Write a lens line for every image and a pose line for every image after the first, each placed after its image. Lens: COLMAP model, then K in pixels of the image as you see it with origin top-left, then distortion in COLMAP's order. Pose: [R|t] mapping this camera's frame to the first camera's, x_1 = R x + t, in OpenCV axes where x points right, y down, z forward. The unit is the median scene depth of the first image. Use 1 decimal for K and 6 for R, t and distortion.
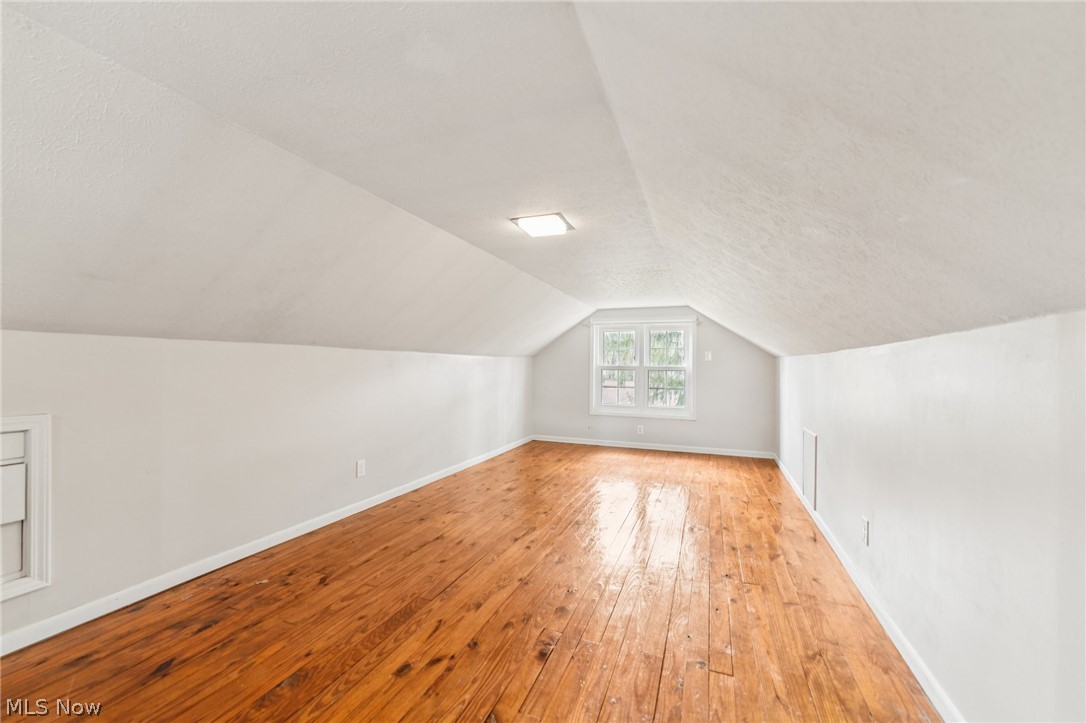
lens RADIAL K [[438.4, 0, 547.4], [0, 438.4, 363.2], [0, 0, 1]] dist [0.000470, -0.000918]
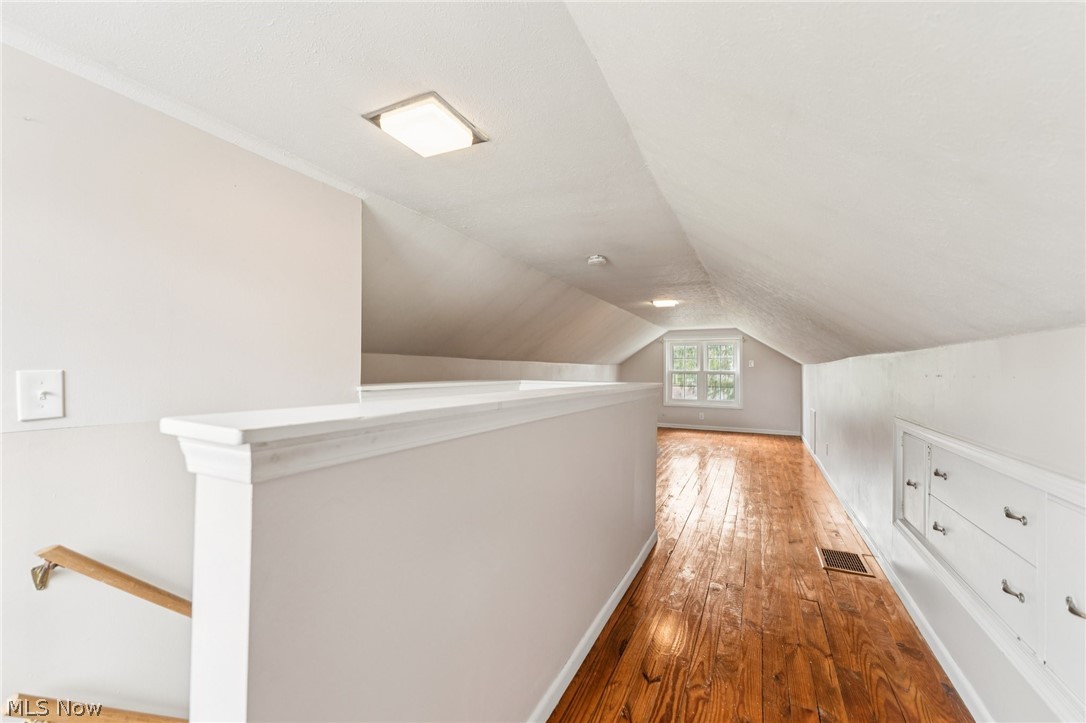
lens RADIAL K [[438.4, 0, 545.6], [0, 438.4, 360.0], [0, 0, 1]] dist [0.000470, -0.000918]
pose [[0.995637, -0.006042, -0.093115, -0.155810], [0.004459, 0.999842, -0.017198, -0.006206], [0.093204, 0.016707, 0.995507, -0.451992]]
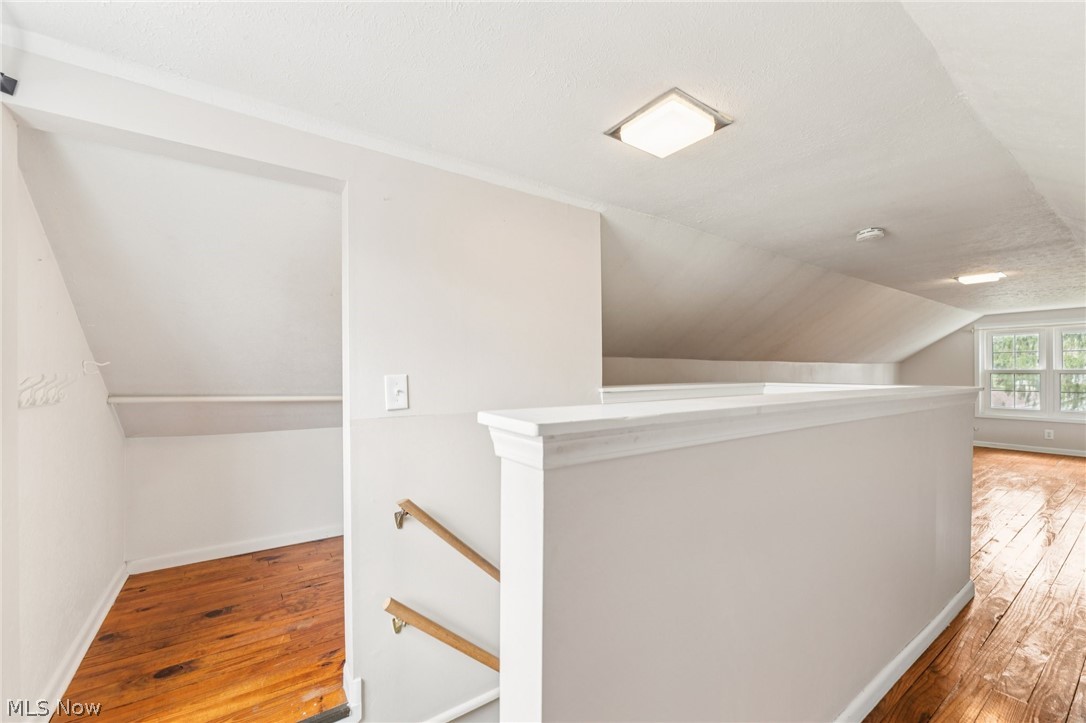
lens RADIAL K [[438.4, 0, 543.4], [0, 438.4, 369.5], [0, 0, 1]] dist [0.000470, -0.000918]
pose [[0.824075, -0.017259, -0.566218, -0.165575], [0.016716, 0.999841, -0.006149, -0.006255], [0.566235, -0.004398, 0.824232, -0.455345]]
